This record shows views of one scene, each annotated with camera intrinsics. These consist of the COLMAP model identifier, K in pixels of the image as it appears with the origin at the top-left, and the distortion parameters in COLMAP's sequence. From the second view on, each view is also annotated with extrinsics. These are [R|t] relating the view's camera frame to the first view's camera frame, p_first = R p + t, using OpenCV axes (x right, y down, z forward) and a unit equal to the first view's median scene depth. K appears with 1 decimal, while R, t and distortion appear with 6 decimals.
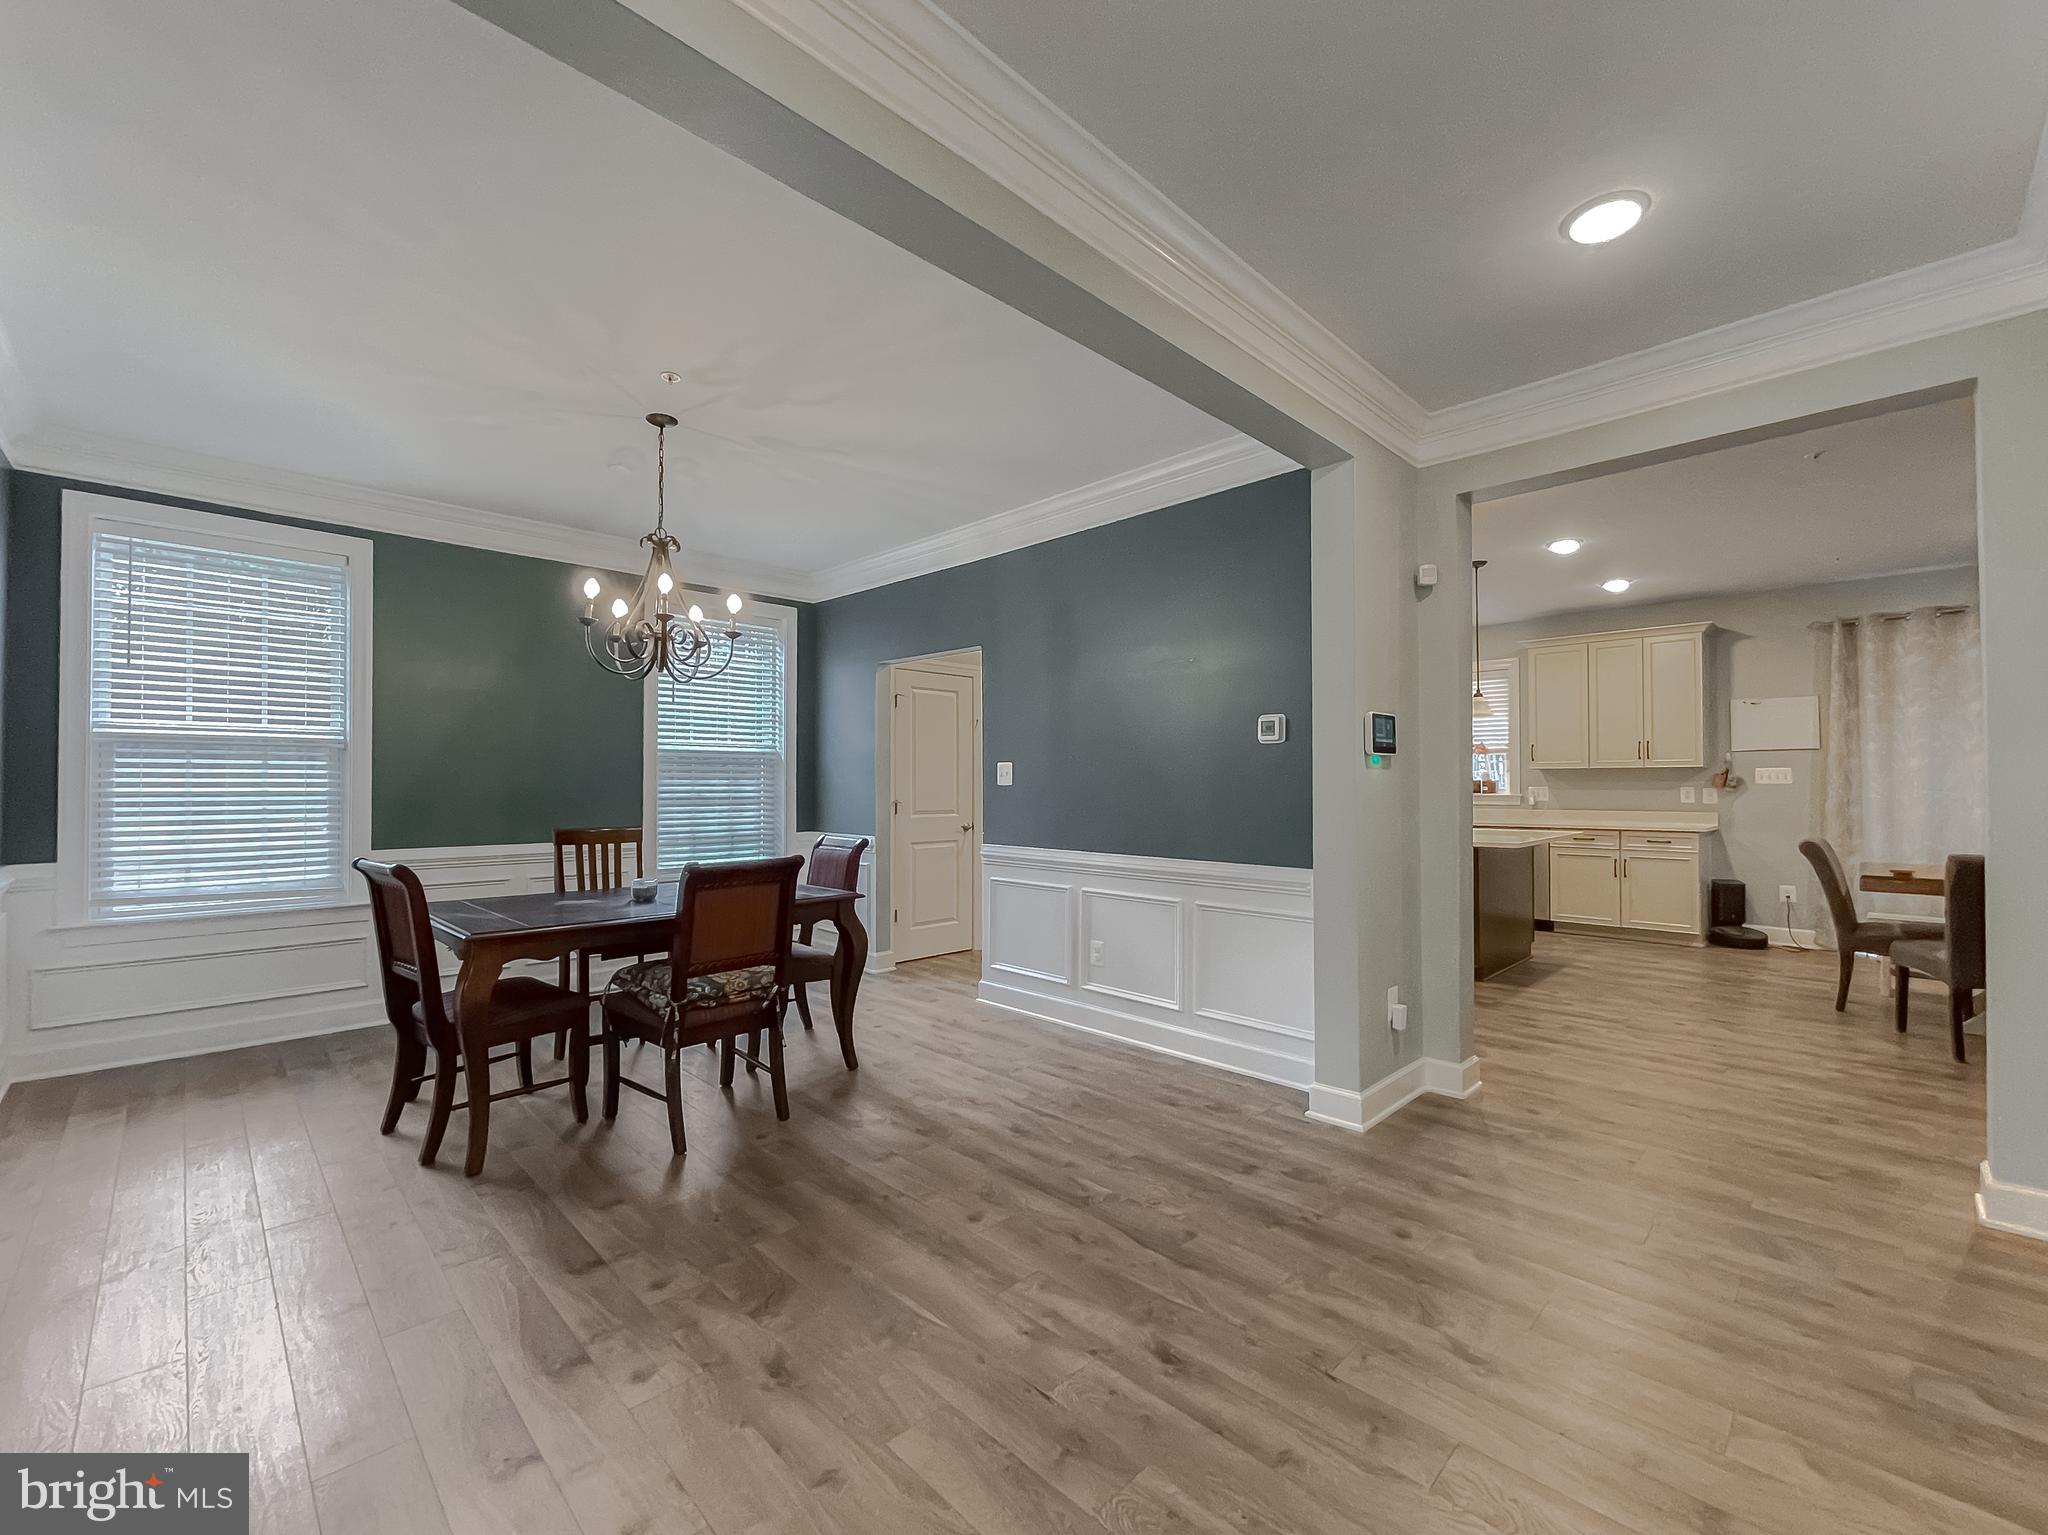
lens RADIAL K [[847.2, 0, 1026.5], [0, 847.2, 774.3], [0, 0, 1]] dist [0.017079, -0.010414]
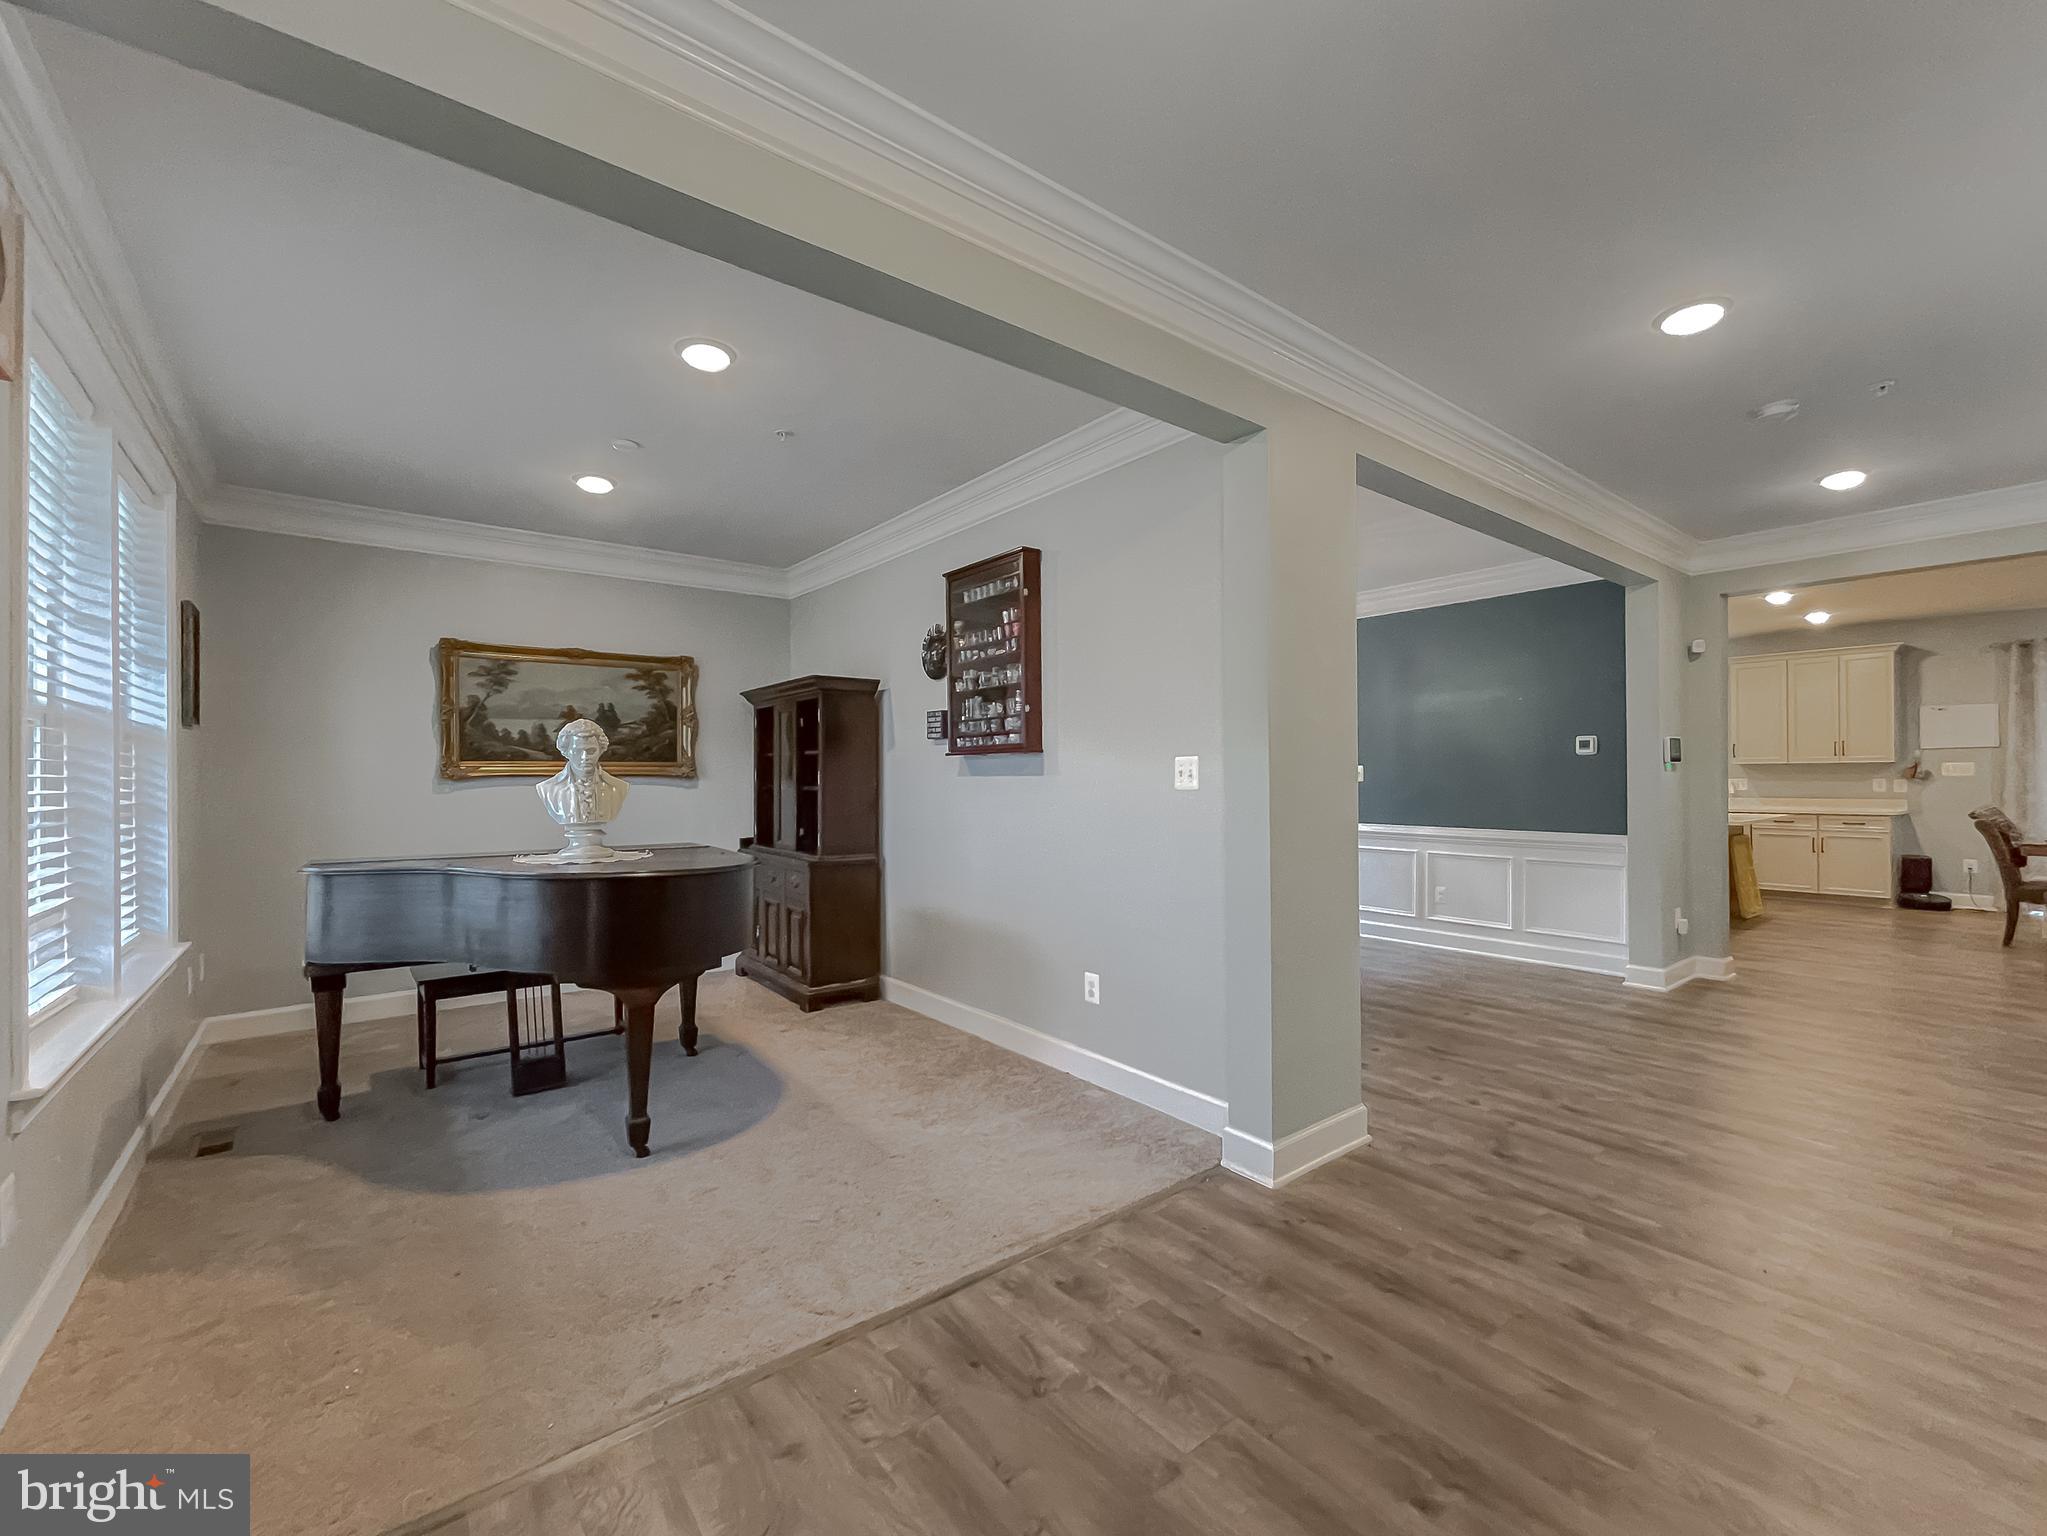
lens RADIAL K [[846.8, 0, 1026.0], [0, 846.8, 774.8], [0, 0, 1]] dist [0.017079, -0.010414]
pose [[0.992613, -0.006197, -0.121163, -0.387352], [0.007551, 0.999914, 0.010714, -0.017382], [0.121086, -0.011549, 0.992575, -0.478958]]
